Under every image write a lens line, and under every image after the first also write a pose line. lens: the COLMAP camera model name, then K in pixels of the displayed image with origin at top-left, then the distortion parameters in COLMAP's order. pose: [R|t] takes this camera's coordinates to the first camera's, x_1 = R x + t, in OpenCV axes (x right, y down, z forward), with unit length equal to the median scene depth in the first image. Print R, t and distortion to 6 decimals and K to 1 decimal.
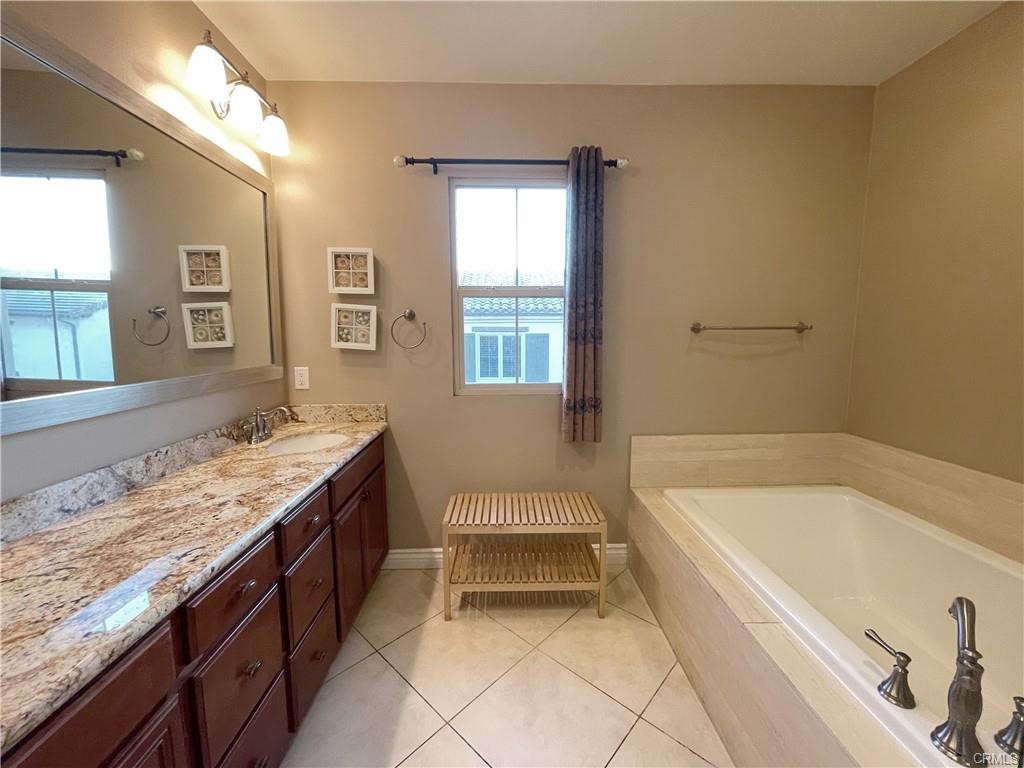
lens RADIAL K [[412.3, 0, 512.1], [0, 412.3, 381.1], [0, 0, 1]] dist [-0.003596, 0.000147]
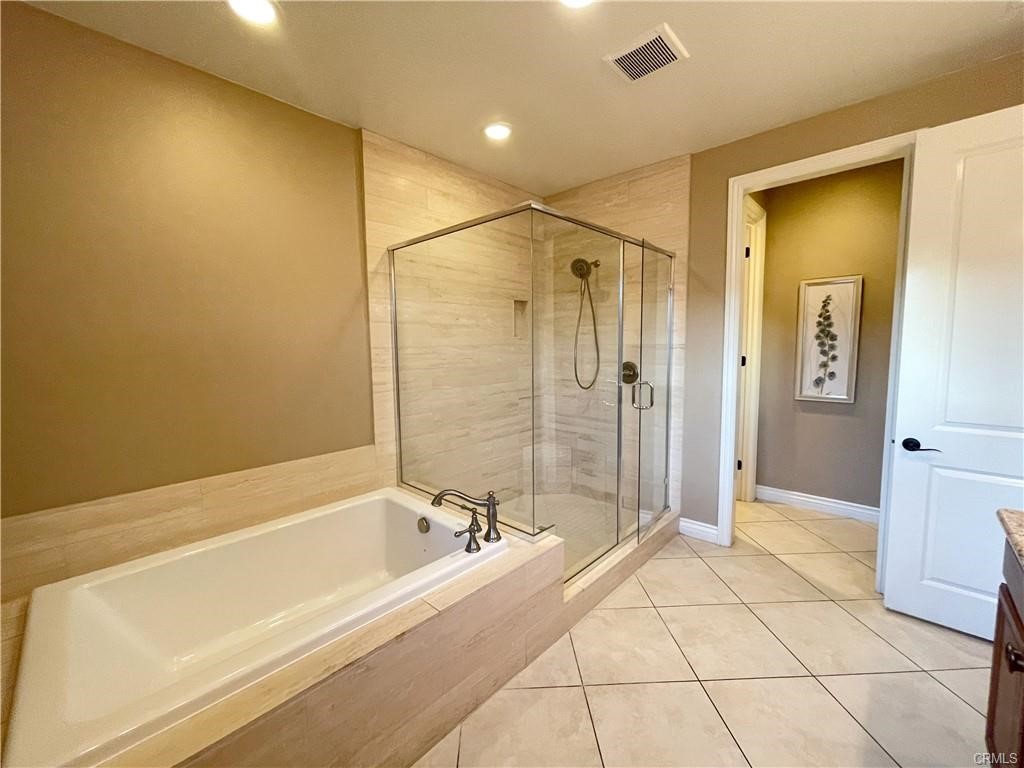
lens RADIAL K [[417.2, 0, 509.8], [0, 417.2, 381.9], [0, 0, 1]] dist [-0.001674, -0.000286]
pose [[-0.702111, -0.051899, 0.710174, -0.206657], [0.103722, 0.979249, 0.174107, -0.119591], [-0.704473, 0.195903, -0.682158, 0.876225]]
